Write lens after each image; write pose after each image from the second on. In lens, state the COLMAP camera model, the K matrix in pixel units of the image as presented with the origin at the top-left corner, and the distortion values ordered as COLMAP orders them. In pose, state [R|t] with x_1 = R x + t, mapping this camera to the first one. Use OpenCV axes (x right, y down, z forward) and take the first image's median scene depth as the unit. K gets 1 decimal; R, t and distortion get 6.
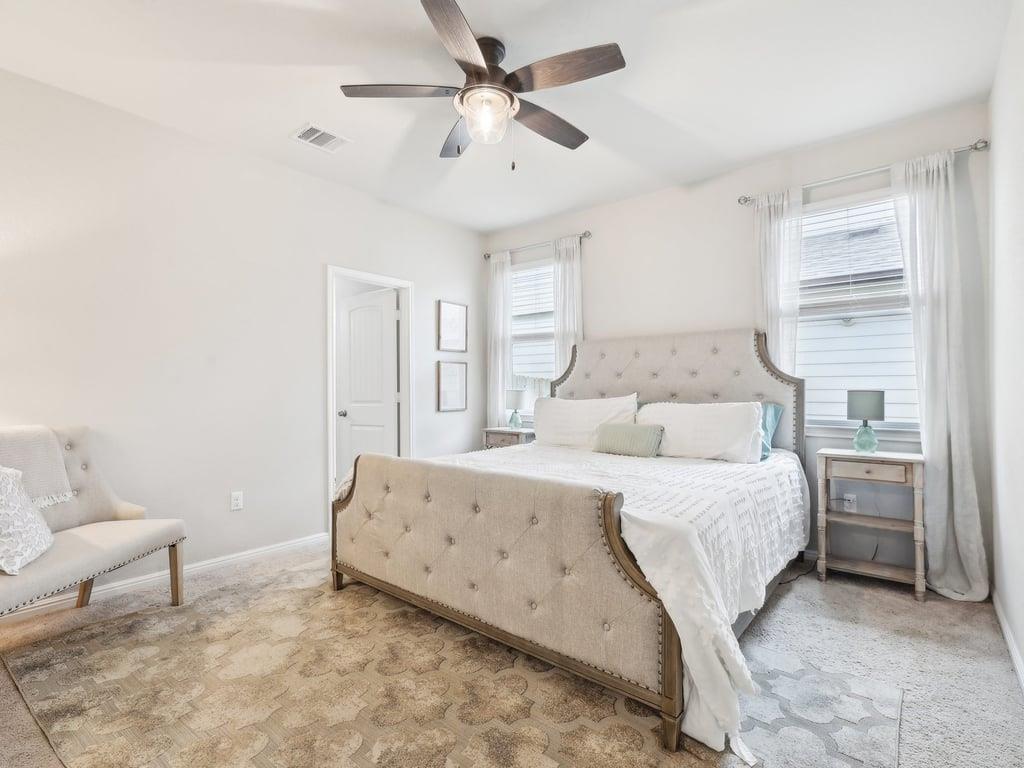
lens RADIAL K [[497.2, 0, 499.8], [0, 497.2, 385.4], [0, 0, 1]] dist [-0.000274, 0.000882]
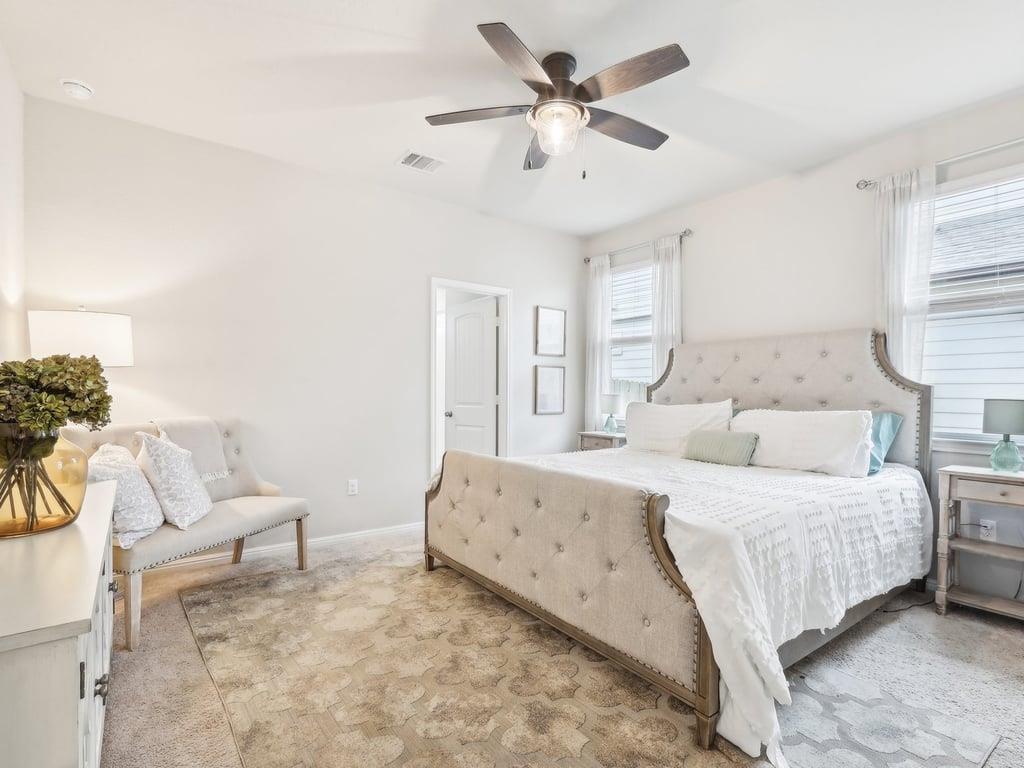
lens RADIAL K [[497.2, 0, 496.5], [0, 497.2, 401.6], [0, 0, 1]] dist [-0.000274, 0.000882]
pose [[0.970220, 0.016955, -0.241632, 0.096606], [-0.011129, 0.999614, 0.025459, 0.001661], [0.241970, -0.022011, 0.970034, -0.043888]]
